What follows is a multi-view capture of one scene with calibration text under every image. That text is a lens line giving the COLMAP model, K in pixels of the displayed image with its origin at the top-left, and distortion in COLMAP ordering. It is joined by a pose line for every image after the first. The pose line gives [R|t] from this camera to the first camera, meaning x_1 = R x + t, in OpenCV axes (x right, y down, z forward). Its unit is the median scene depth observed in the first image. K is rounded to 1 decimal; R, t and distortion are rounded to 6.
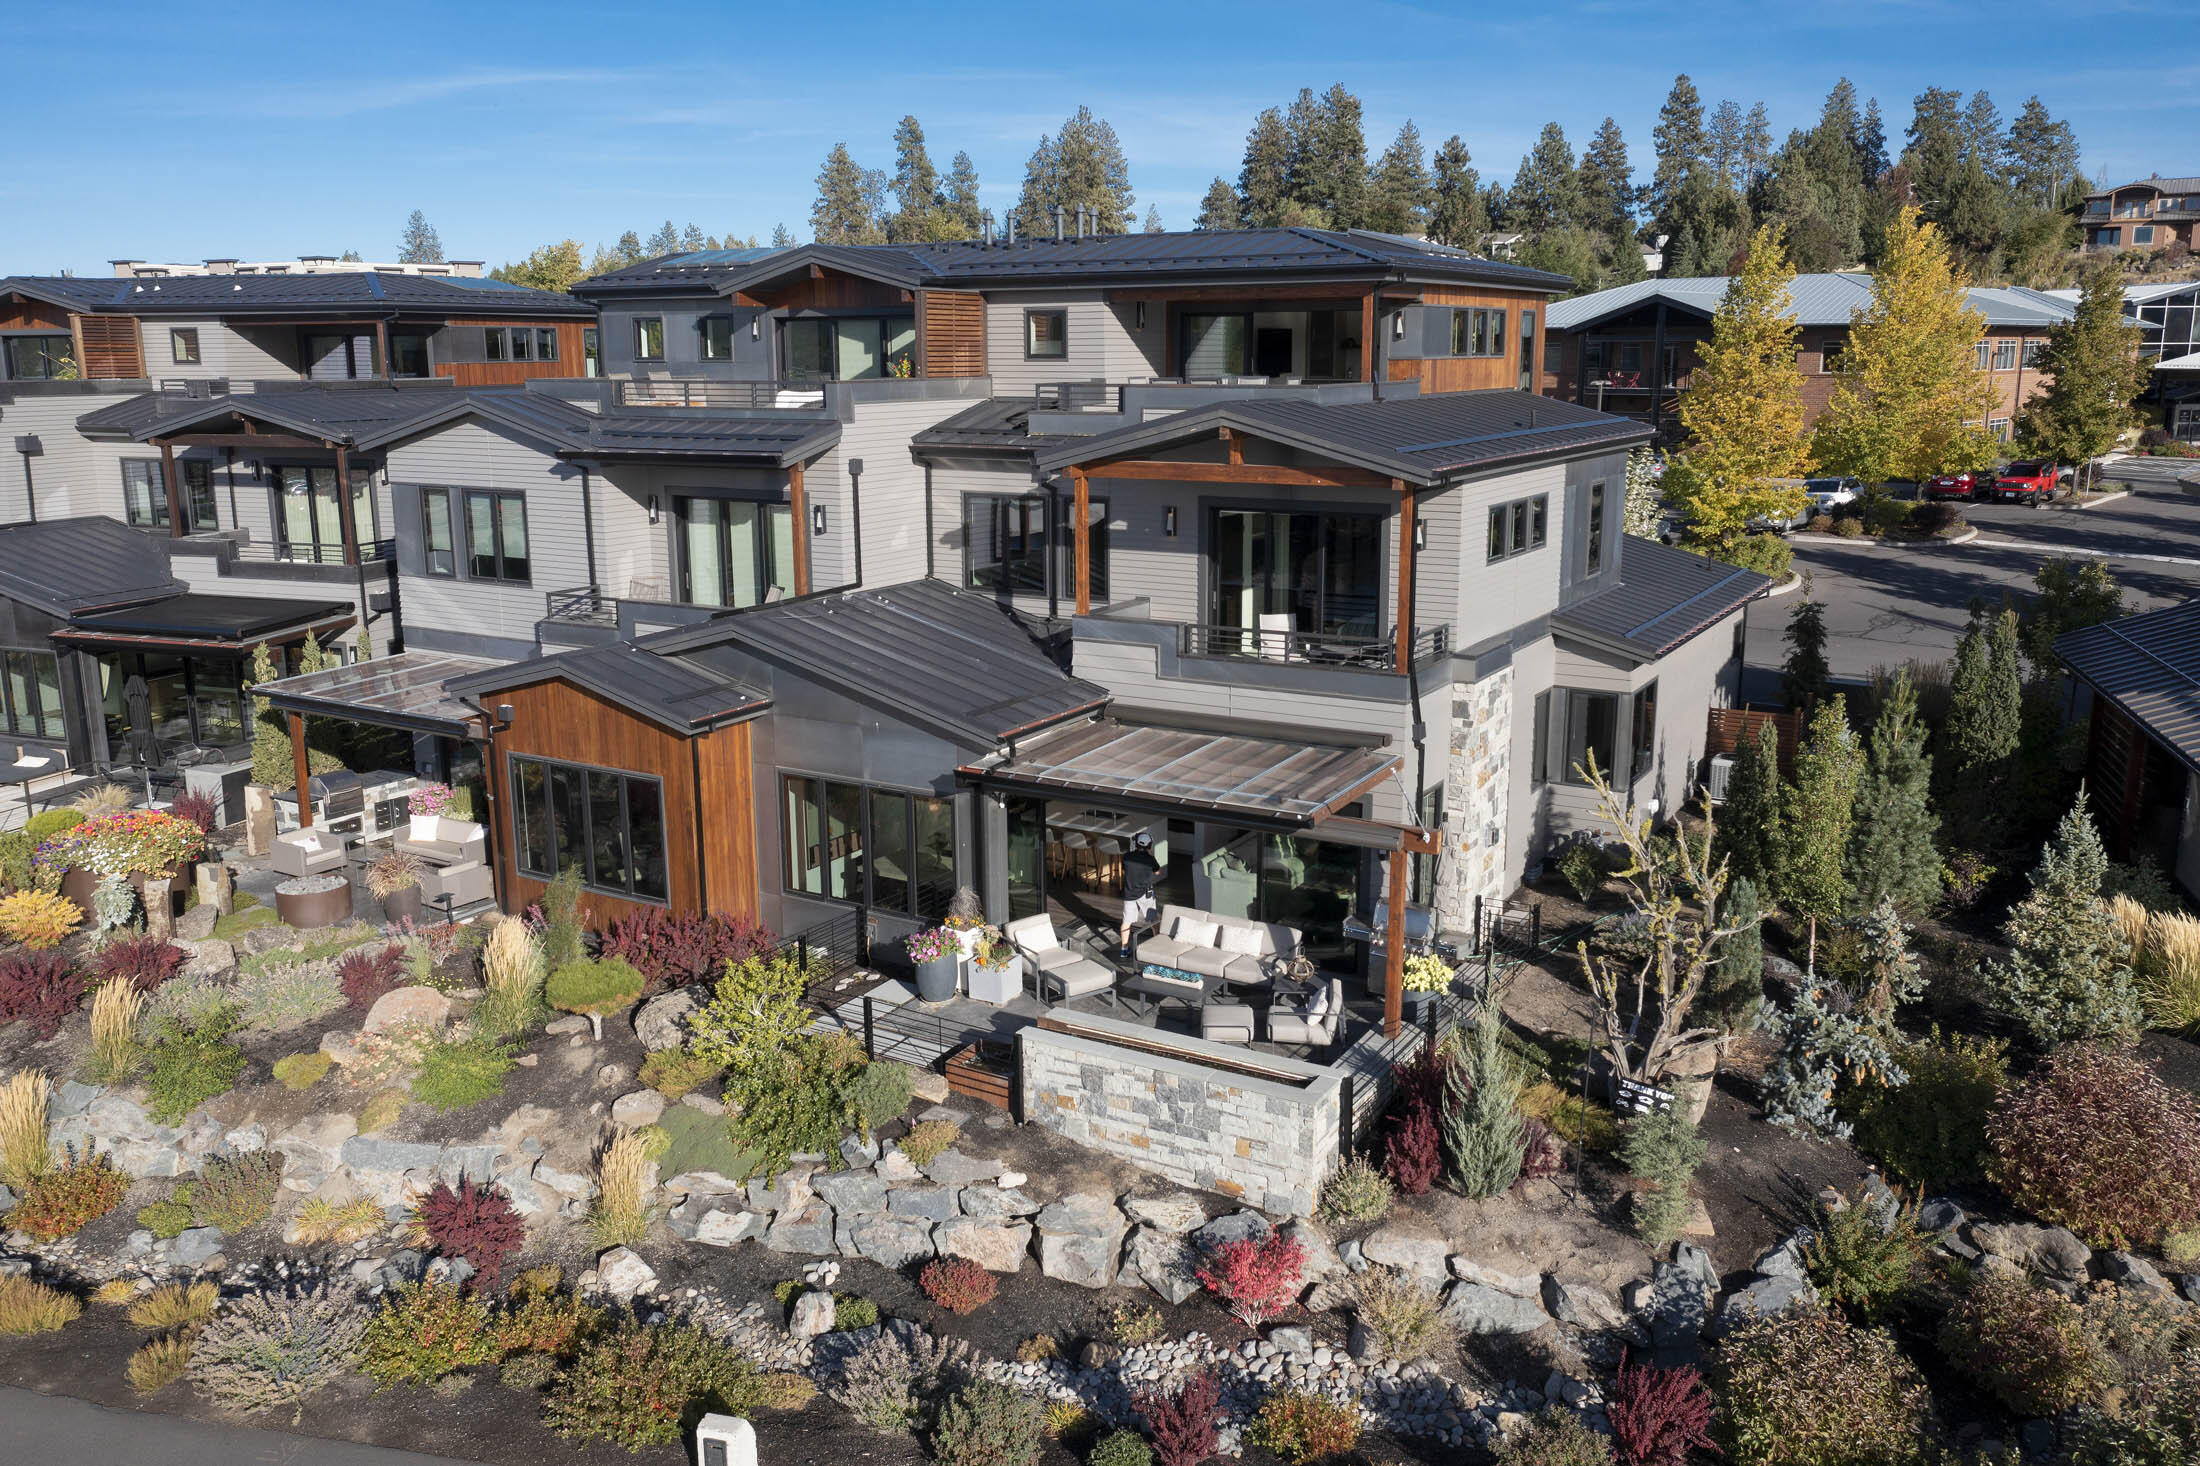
lens RADIAL K [[1730.5, 0, 1100.0], [0, 1730.5, 733.0], [0, 0, 1]] dist [-0.004218, 0.001740]
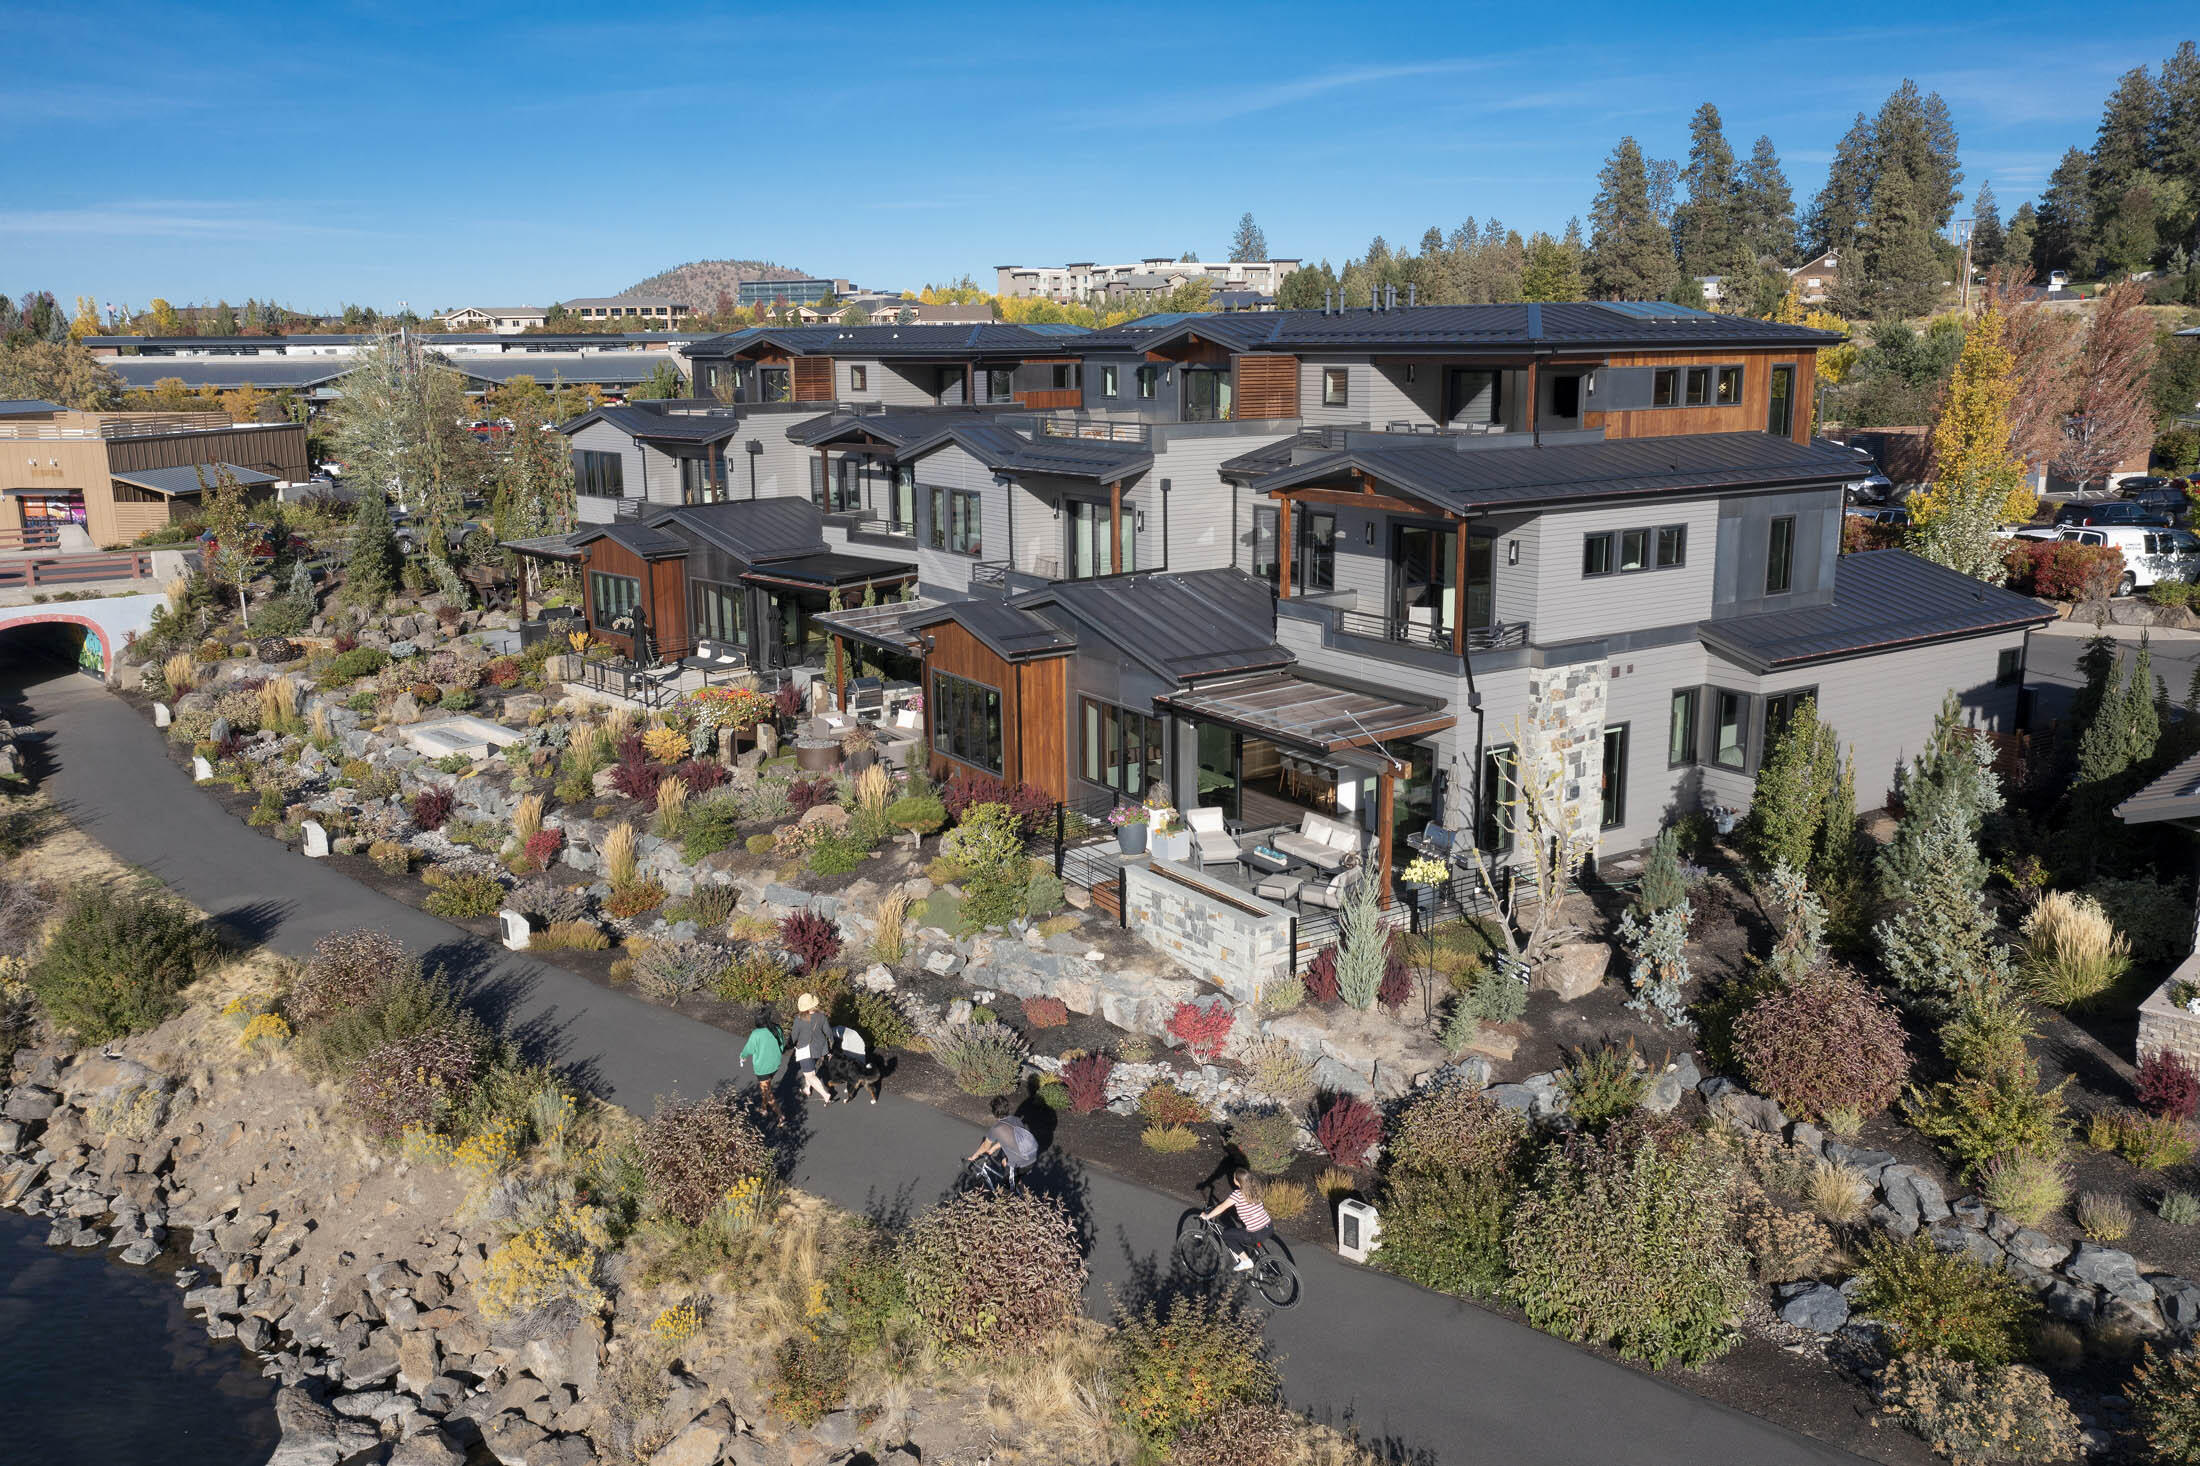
lens RADIAL K [[1734.6, 0, 1100.0], [0, 1734.6, 733.0], [0, 0, 1]] dist [0.003278, -0.004245]
pose [[0.896281, 0.093565, -0.433504, 0.428620], [-0.090562, 0.995508, 0.027625, 0.012036], [0.434142, 0.014499, 0.900728, -0.279125]]
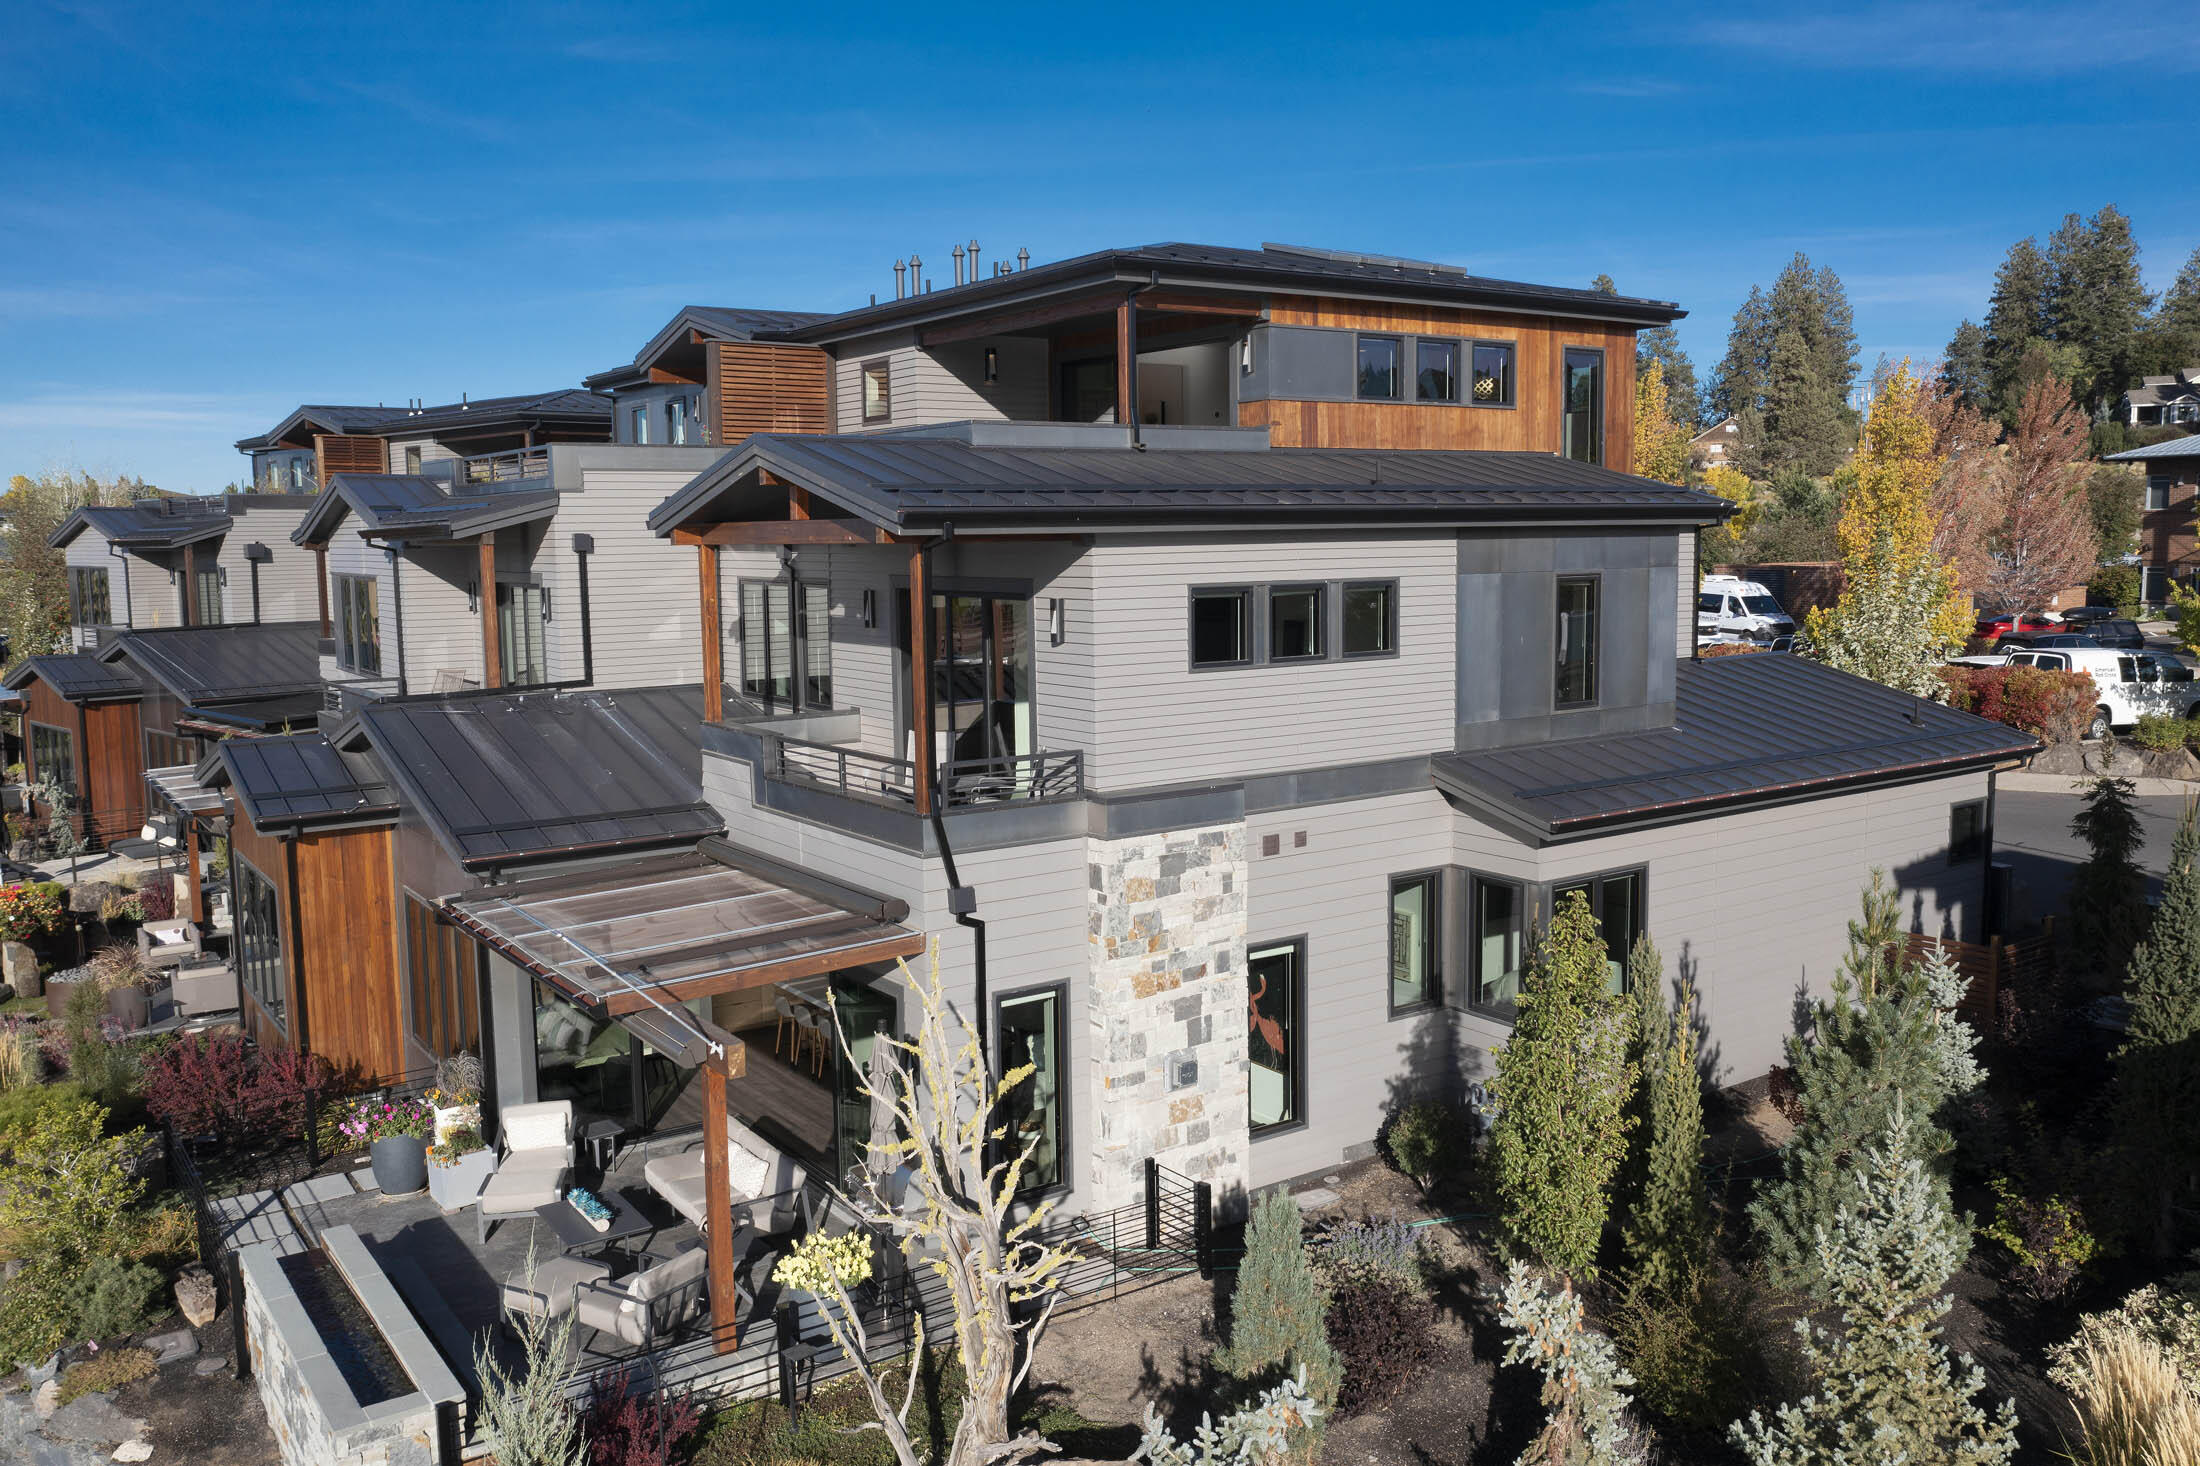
lens RADIAL K [[1730.5, 0, 1100.0], [0, 1730.5, 733.0], [0, 0, 1]] dist [-0.004218, 0.001740]
pose [[0.911338, 0.040595, -0.409653, 0.430826], [-0.080133, 0.993584, -0.079809, -0.013779], [0.403785, 0.105560, 0.908743, 0.333306]]
